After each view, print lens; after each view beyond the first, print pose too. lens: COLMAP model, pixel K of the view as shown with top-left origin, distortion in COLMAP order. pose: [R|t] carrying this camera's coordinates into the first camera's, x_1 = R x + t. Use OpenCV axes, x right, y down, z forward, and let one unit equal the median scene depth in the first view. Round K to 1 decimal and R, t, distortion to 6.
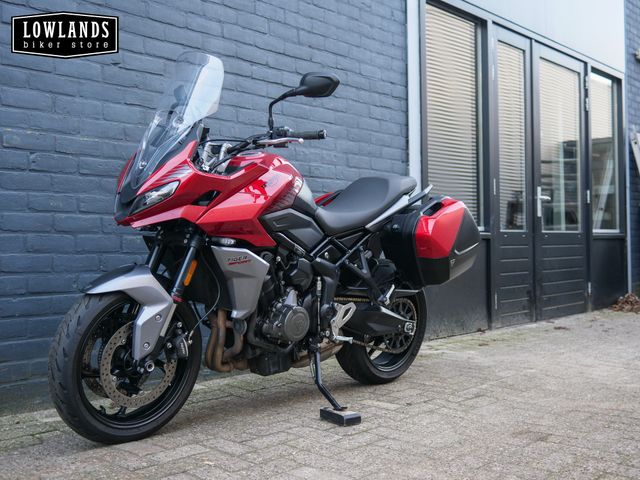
lens RADIAL K [[735.0, 0, 320.0], [0, 735.0, 240.0], [0, 0, 1]] dist [-0.009764, 0.033698]
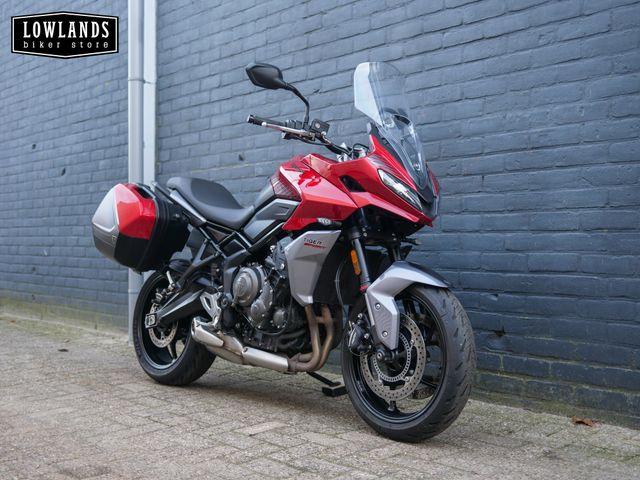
lens RADIAL K [[735.0, 0, 320.0], [0, 735.0, 240.0], [0, 0, 1]] dist [-0.009764, 0.033698]
pose [[-0.065198, -0.000034, -0.997872, 1.013083], [0.005940, 0.999982, -0.000422, 0.001363], [0.997855, -0.005955, -0.065196, 1.206661]]
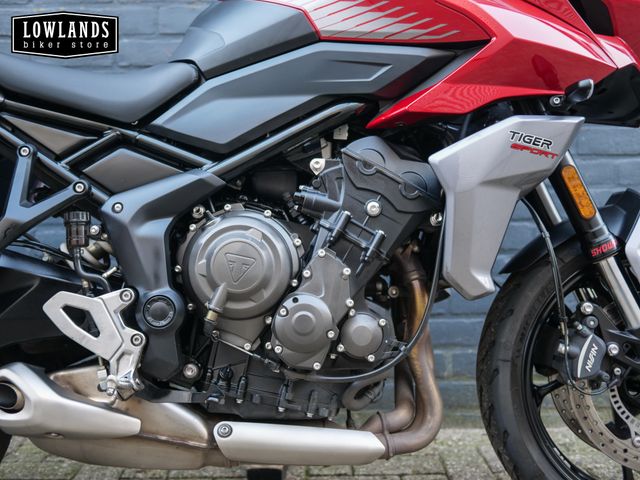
lens RADIAL K [[735.0, 0, 320.0], [0, 735.0, 240.0], [0, 0, 1]] dist [-0.009764, 0.033698]
pose [[0.684518, 0.012356, -0.728892, 0.307660], [0.019646, 0.999181, 0.035388, 0.038518], [0.728732, -0.038544, 0.683714, 0.799689]]
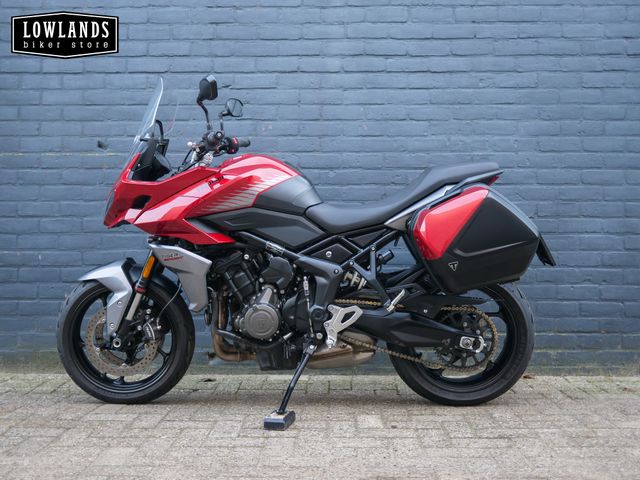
lens RADIAL K [[735.0, 0, 320.0], [0, 735.0, 240.0], [0, 0, 1]] dist [-0.009764, 0.033698]
pose [[0.657748, -0.000840, -0.753237, 0.768167], [0.000982, 0.999999, -0.000257, 0.002402], [0.753237, -0.000571, 0.657749, 0.391245]]
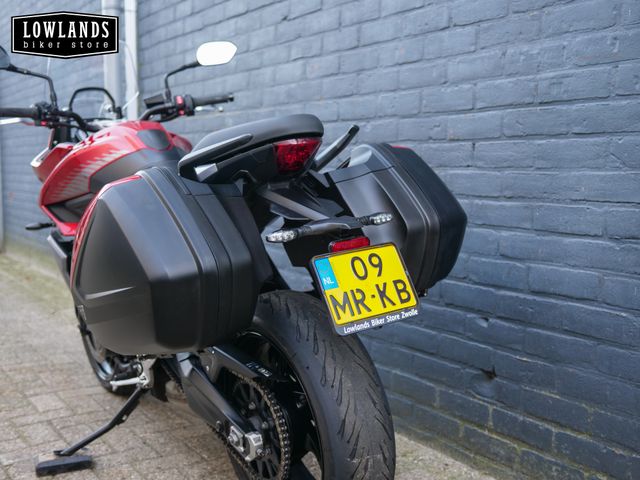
lens RADIAL K [[735.0, 0, 320.0], [0, 735.0, 240.0], [0, 0, 1]] dist [-0.009764, 0.033698]
pose [[-0.227668, 0.102391, -0.968341, 0.673043], [0.005889, 0.994583, 0.103781, -0.071962], [0.973721, 0.017925, -0.227037, 1.393227]]
